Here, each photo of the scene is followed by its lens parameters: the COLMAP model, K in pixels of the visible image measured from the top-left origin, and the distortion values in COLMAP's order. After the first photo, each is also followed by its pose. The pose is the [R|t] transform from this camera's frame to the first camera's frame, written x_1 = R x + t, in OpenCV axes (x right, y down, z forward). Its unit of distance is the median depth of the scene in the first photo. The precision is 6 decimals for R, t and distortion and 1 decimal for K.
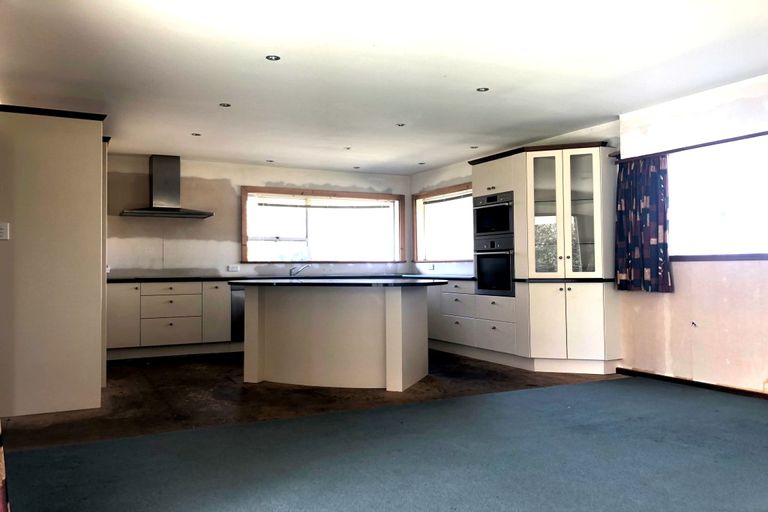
lens RADIAL K [[605.4, 0, 384.0], [0, 605.4, 256.0], [0, 0, 1]] dist [0.013677, -0.004784]
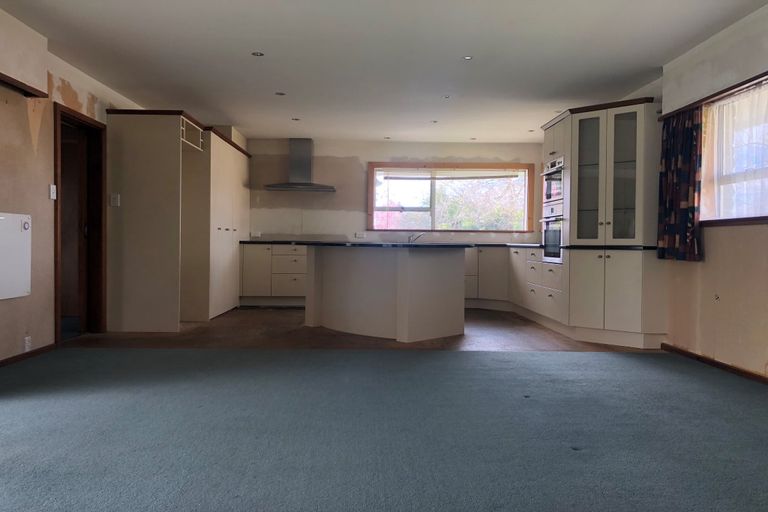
lens RADIAL K [[605.4, 0, 384.0], [0, 605.4, 256.0], [0, 0, 1]] dist [0.013677, -0.004784]
pose [[0.902942, 0.025452, -0.429009, 0.382667], [-0.008425, 0.999101, 0.041541, 0.016364], [0.429681, -0.033895, 0.902345, -0.010819]]
